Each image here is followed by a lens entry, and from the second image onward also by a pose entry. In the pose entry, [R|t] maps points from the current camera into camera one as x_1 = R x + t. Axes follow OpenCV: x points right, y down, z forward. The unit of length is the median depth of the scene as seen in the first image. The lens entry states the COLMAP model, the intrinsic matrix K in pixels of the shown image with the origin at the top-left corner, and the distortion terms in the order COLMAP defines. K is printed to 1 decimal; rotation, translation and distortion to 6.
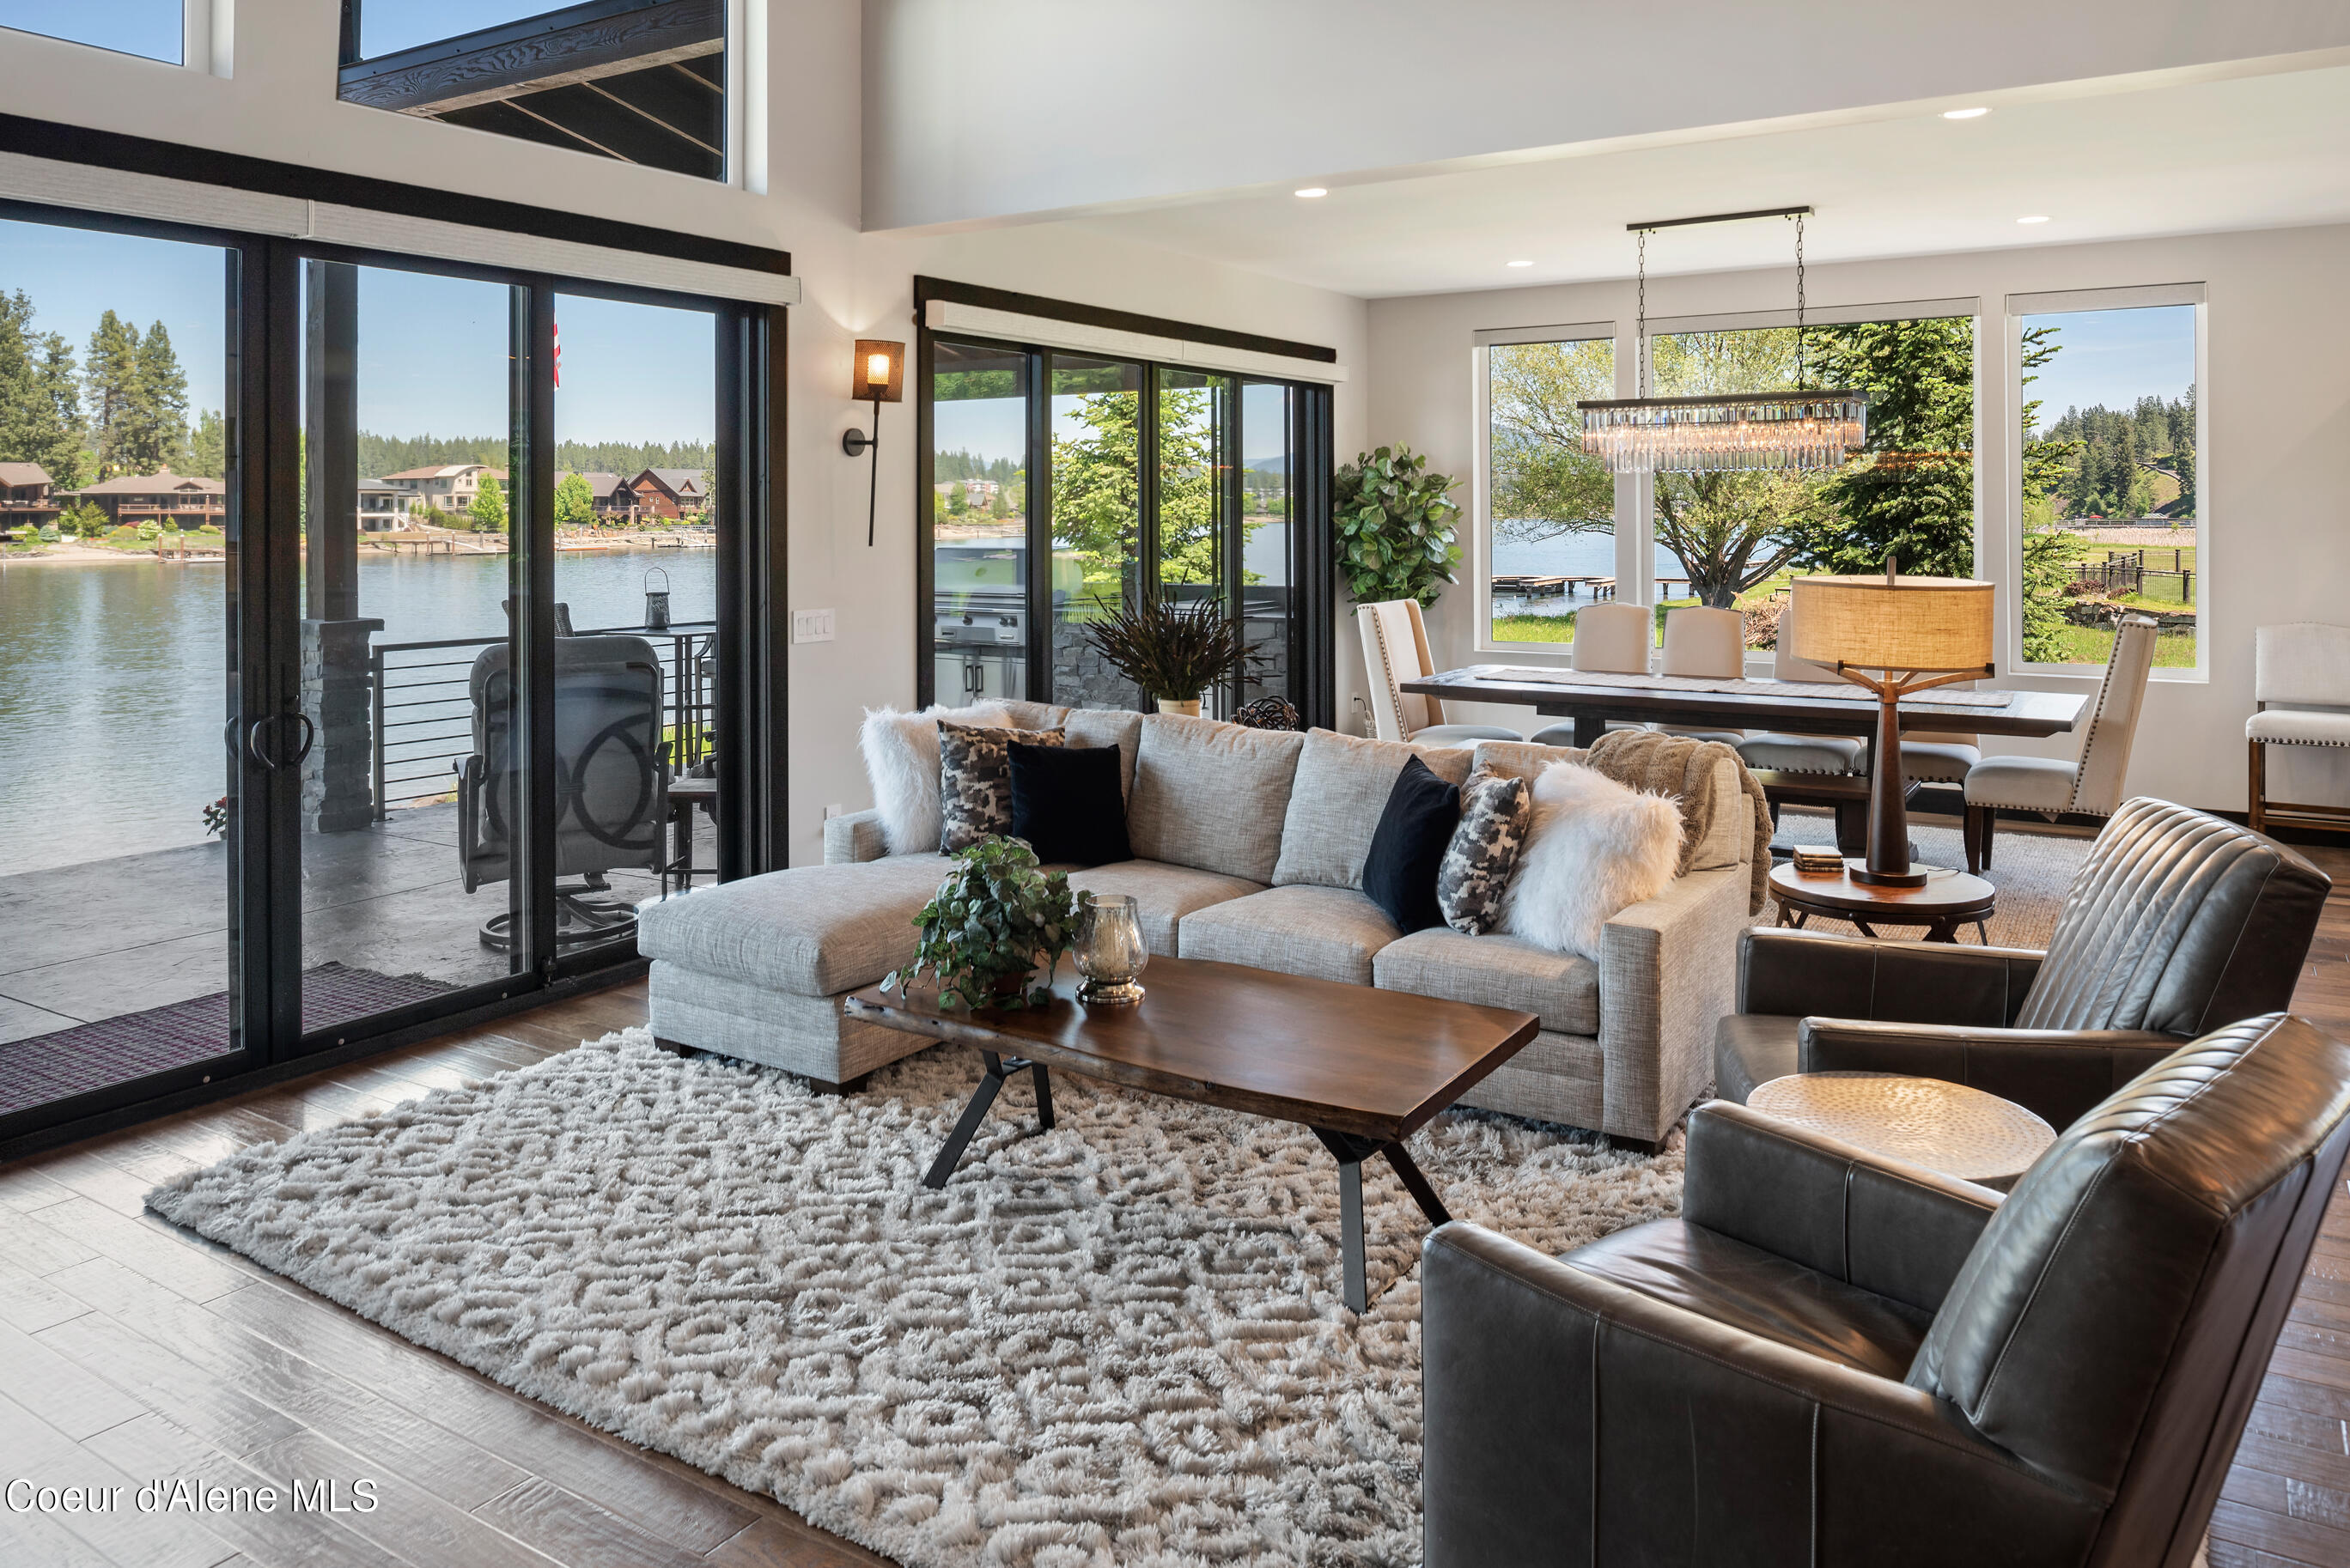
lens RADIAL K [[1658.8, 0, 1176.3], [0, 1658.8, 508.6], [0, 0, 1]] dist [-0.006483, -0.001780]
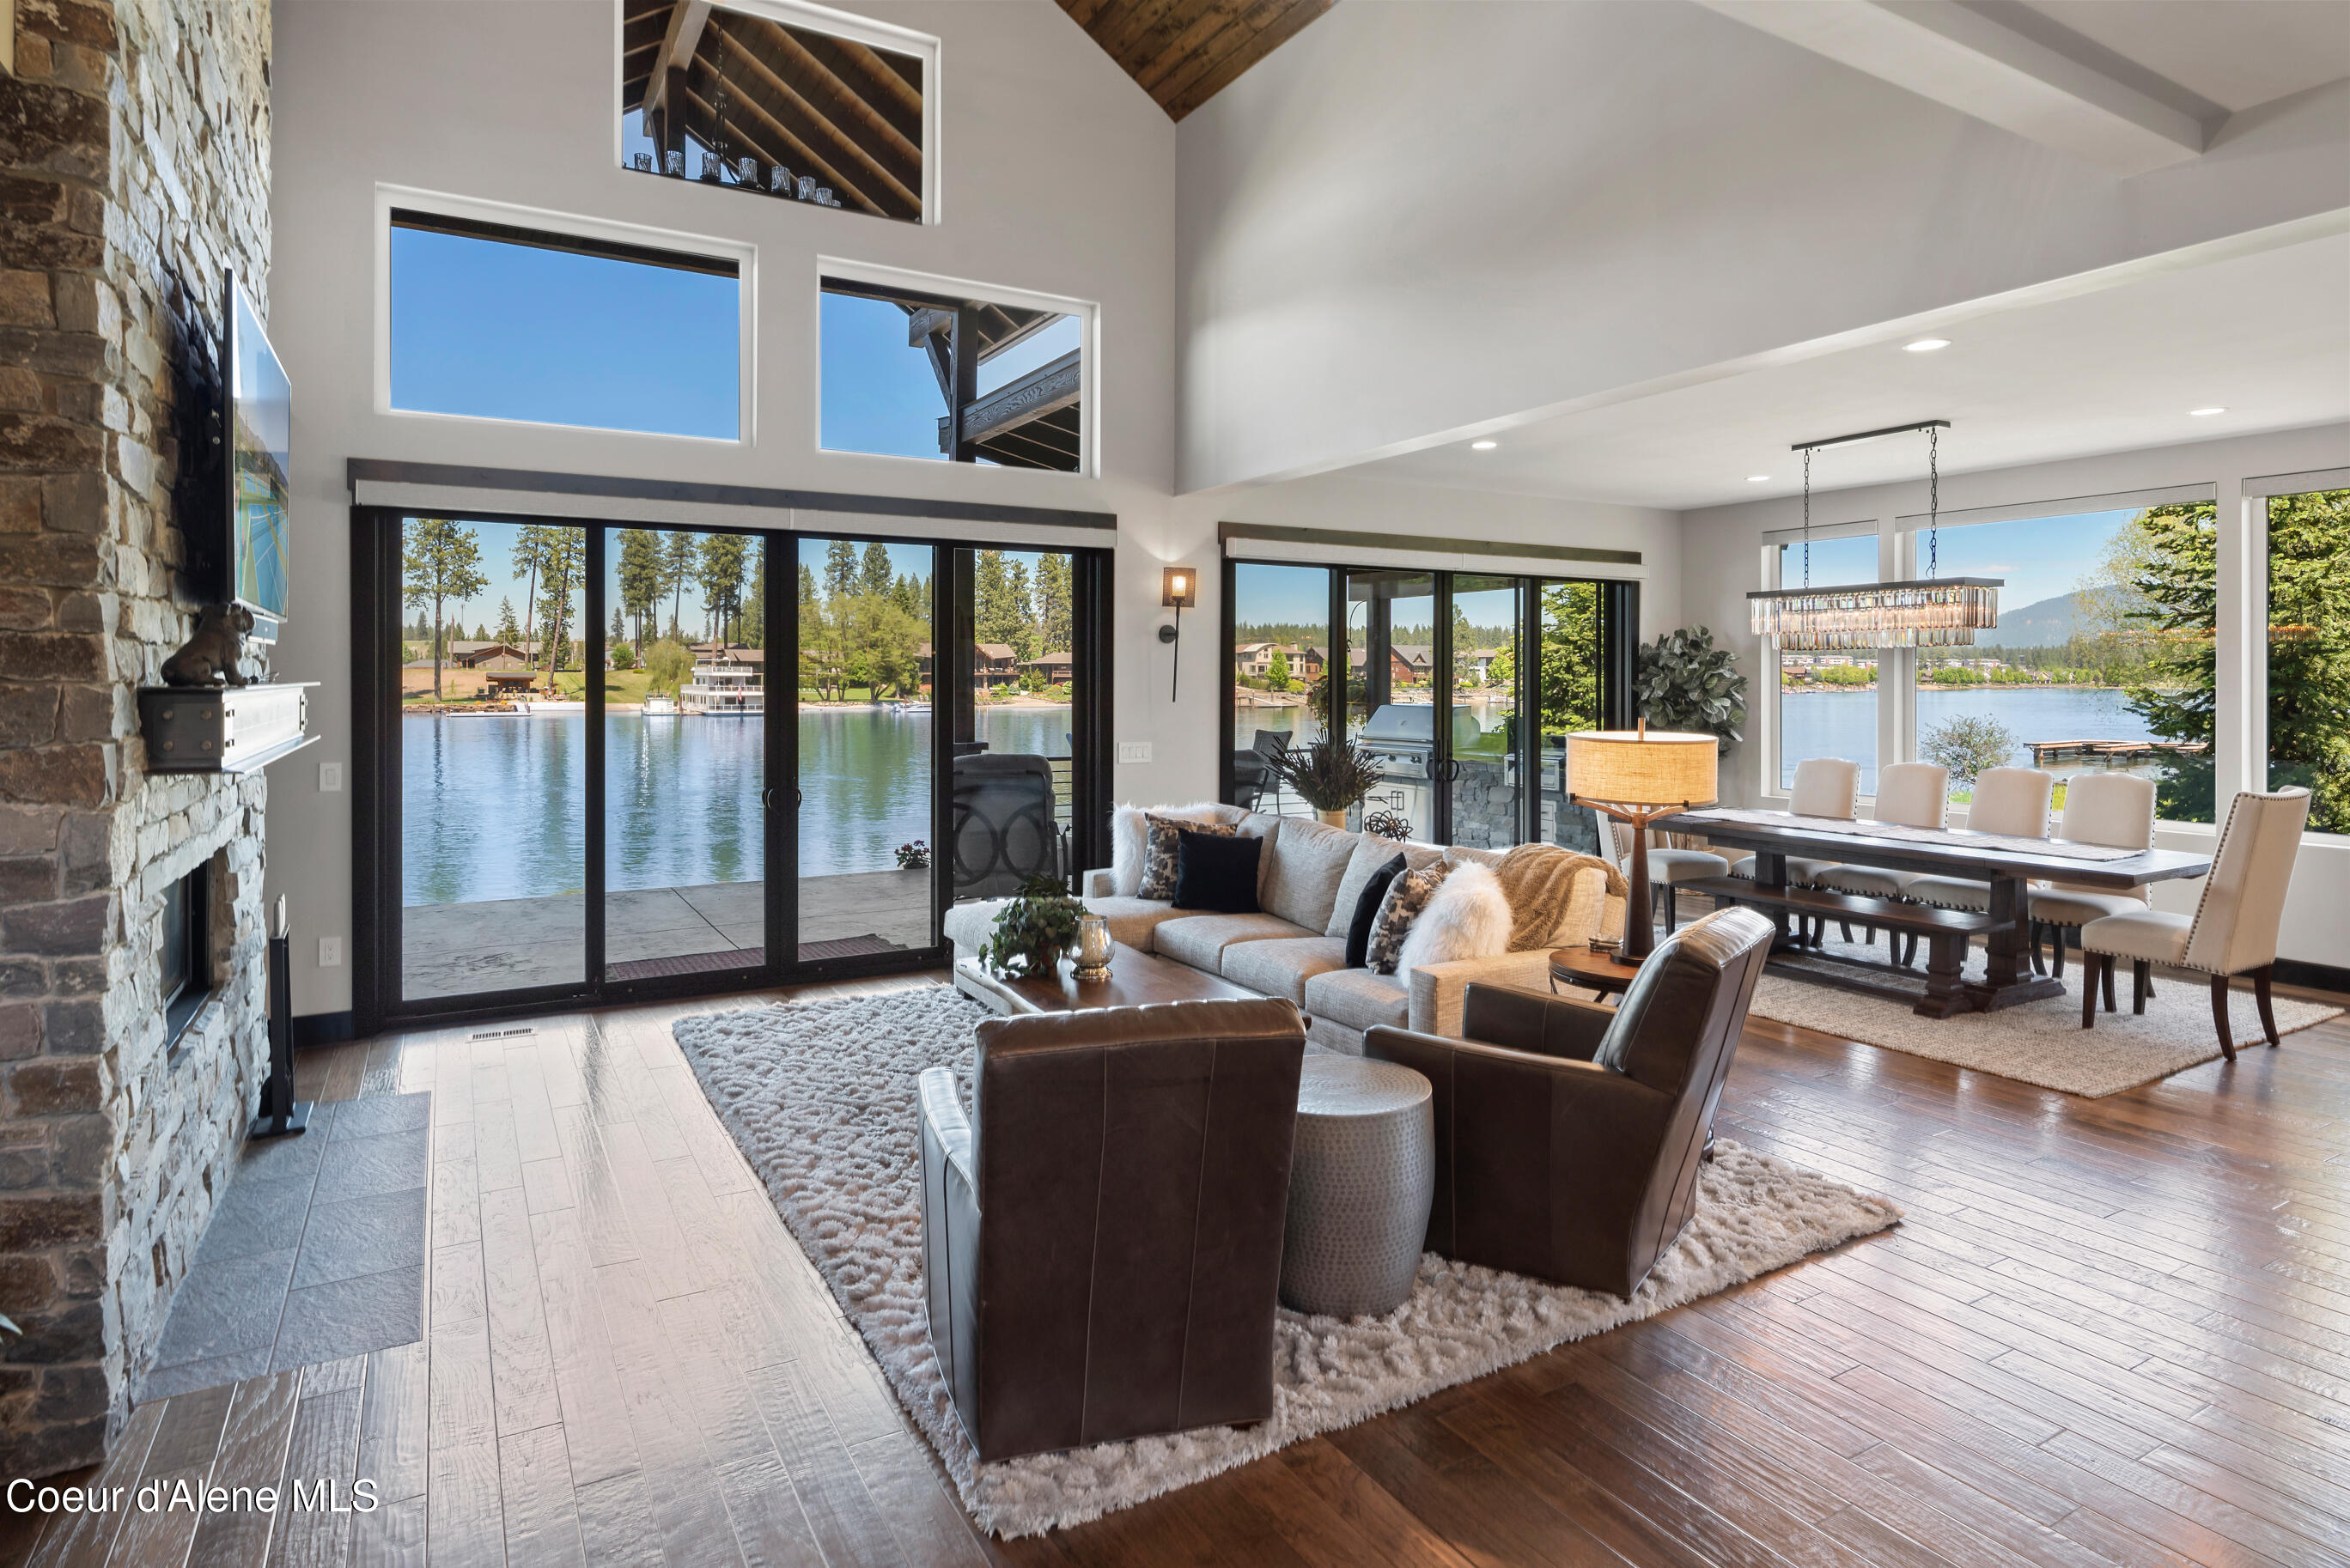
lens RADIAL K [[1285.1, 0, 1169.9], [0, 1285.1, 679.8], [0, 0, 1]] dist [0.001783, -0.000770]
pose [[0.885759, 0.005847, -0.464109, 0.362092], [-0.004206, 0.999981, 0.004572, -0.002914], [0.464127, -0.002098, 0.885766, -0.051885]]
